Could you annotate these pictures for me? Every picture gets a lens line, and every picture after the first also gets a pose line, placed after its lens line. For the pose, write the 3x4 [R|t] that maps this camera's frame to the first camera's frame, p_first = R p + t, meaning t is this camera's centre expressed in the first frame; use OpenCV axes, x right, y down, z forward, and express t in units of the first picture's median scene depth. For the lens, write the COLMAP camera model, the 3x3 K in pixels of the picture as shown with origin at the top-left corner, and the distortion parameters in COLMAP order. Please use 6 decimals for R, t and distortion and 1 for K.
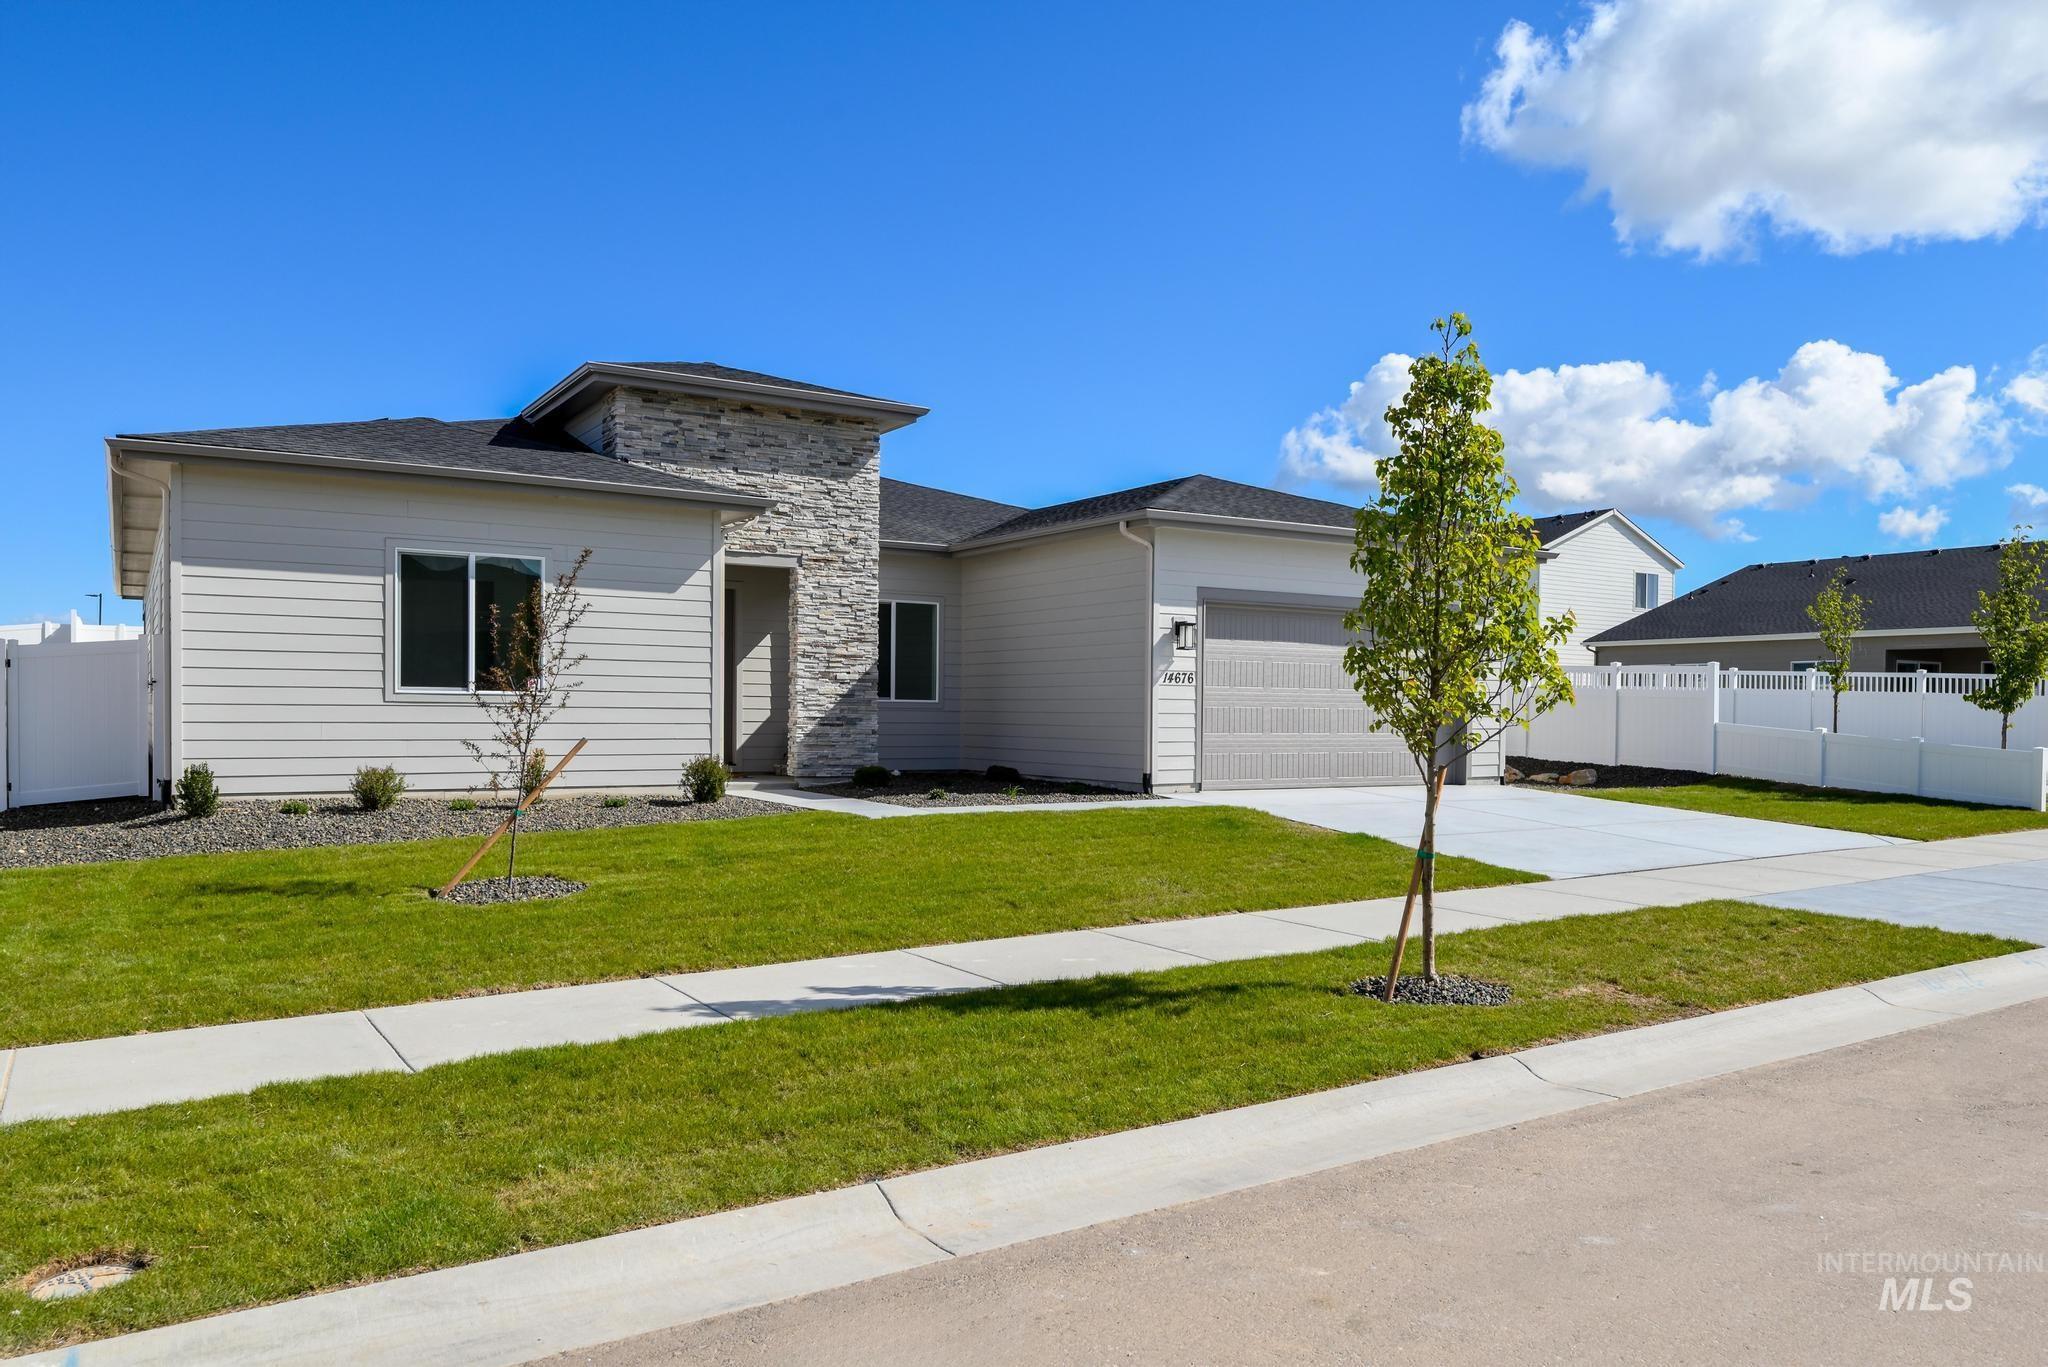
lens RADIAL K [[1381.9, 0, 1023.6], [0, 1381.9, 738.5], [0, 0, 1]] dist [0.003097, -0.000210]
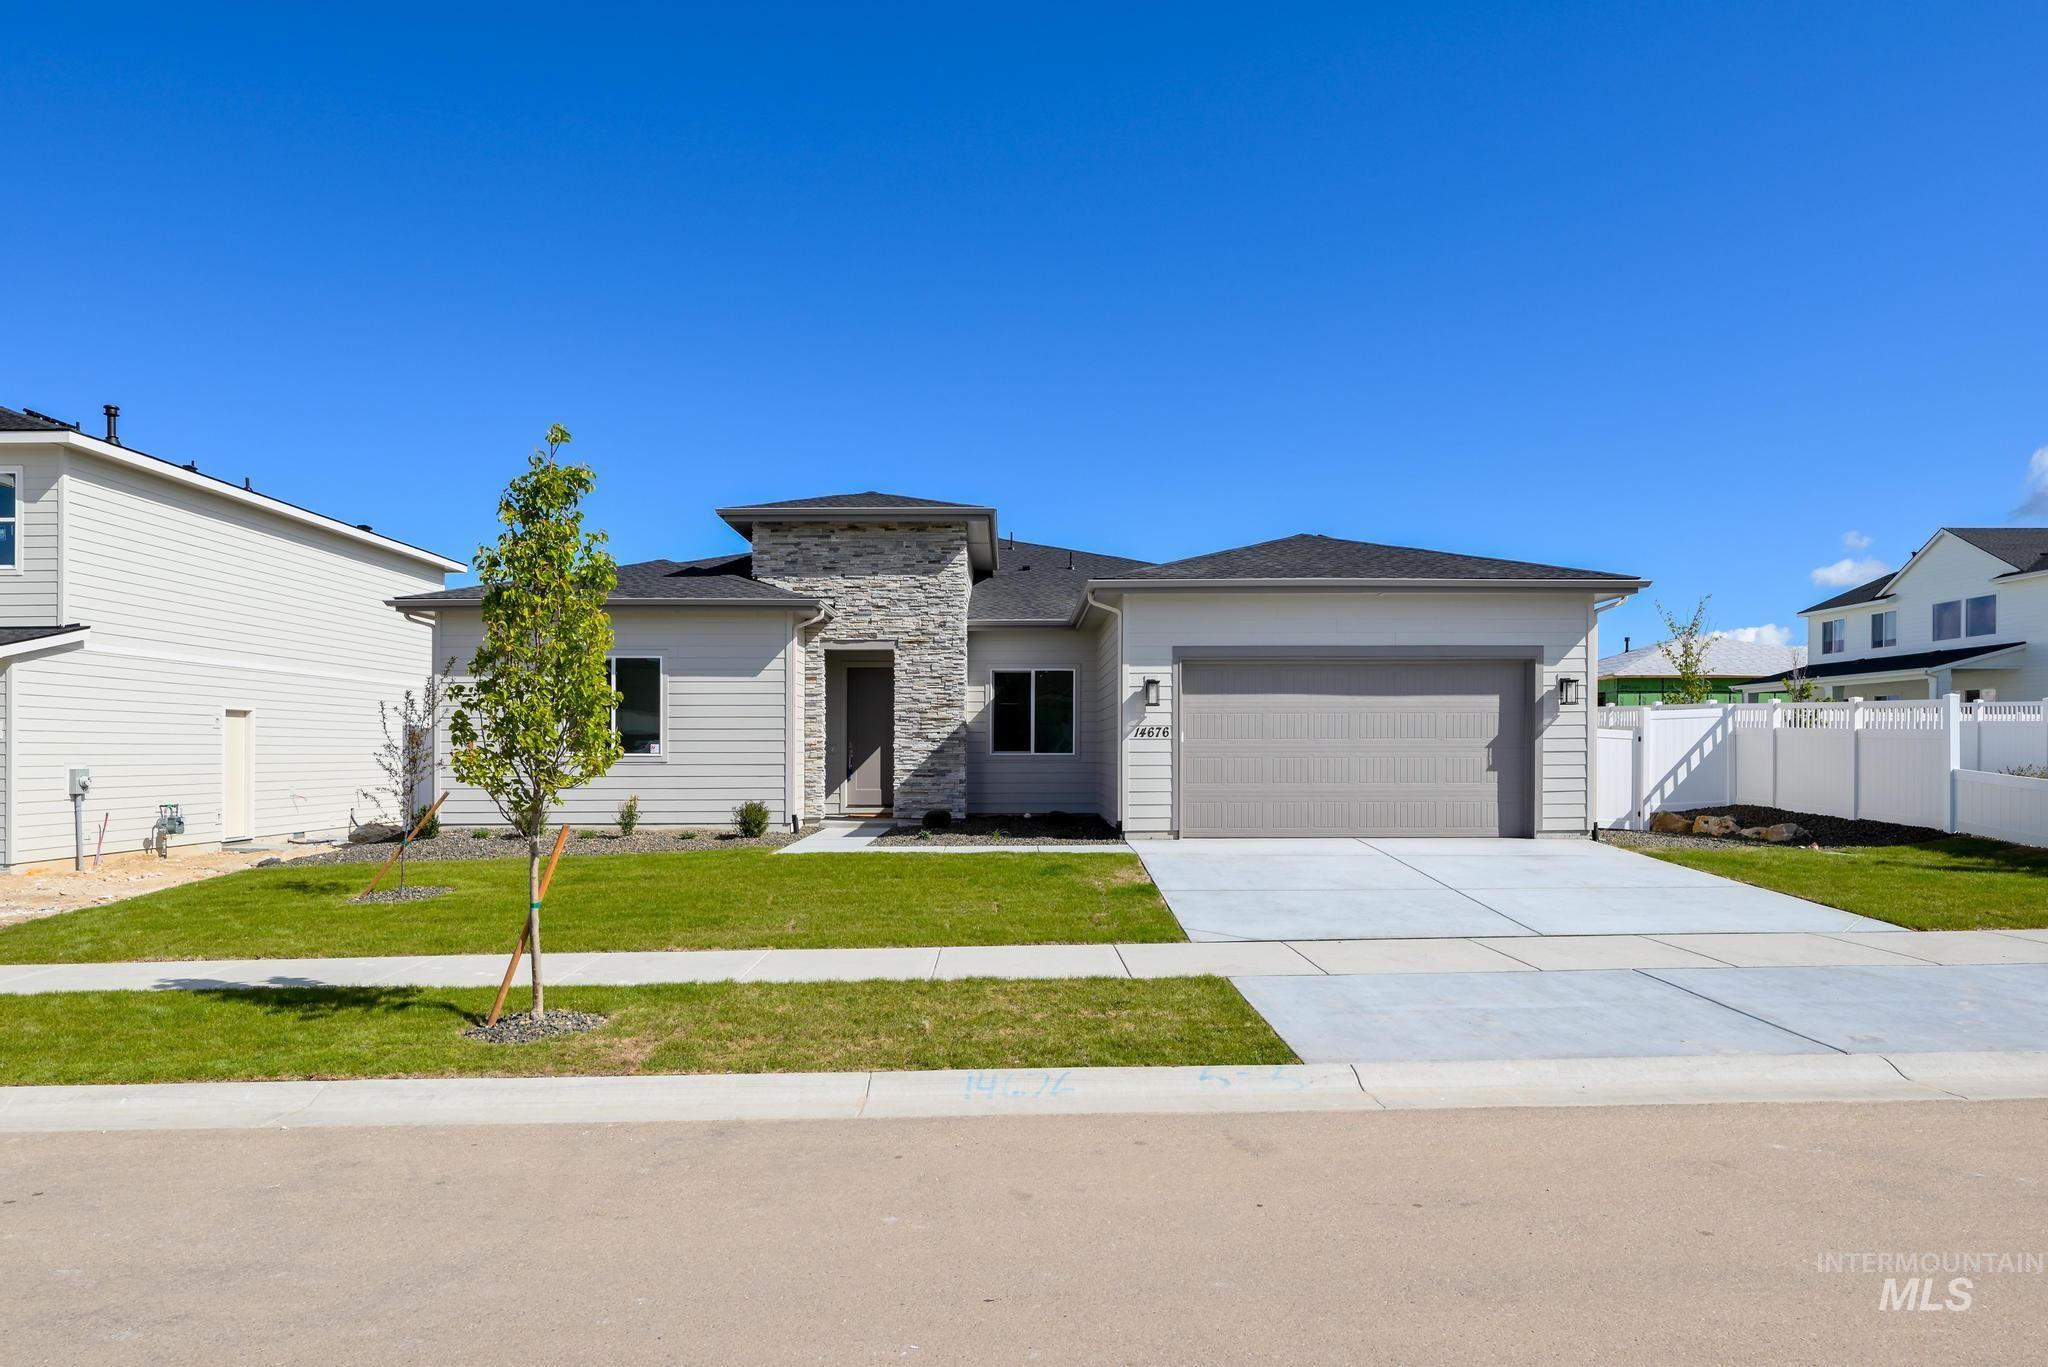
lens RADIAL K [[1166.6, 0, 1026.0], [0, 1166.6, 749.0], [0, 0, 1]] dist [-0.001722, 0.000081]
pose [[0.856765, -0.013467, -0.515531, 0.476075], [0.000236, 0.999669, -0.025722, -0.007065], [0.515707, 0.021916, 0.856485, 0.165688]]
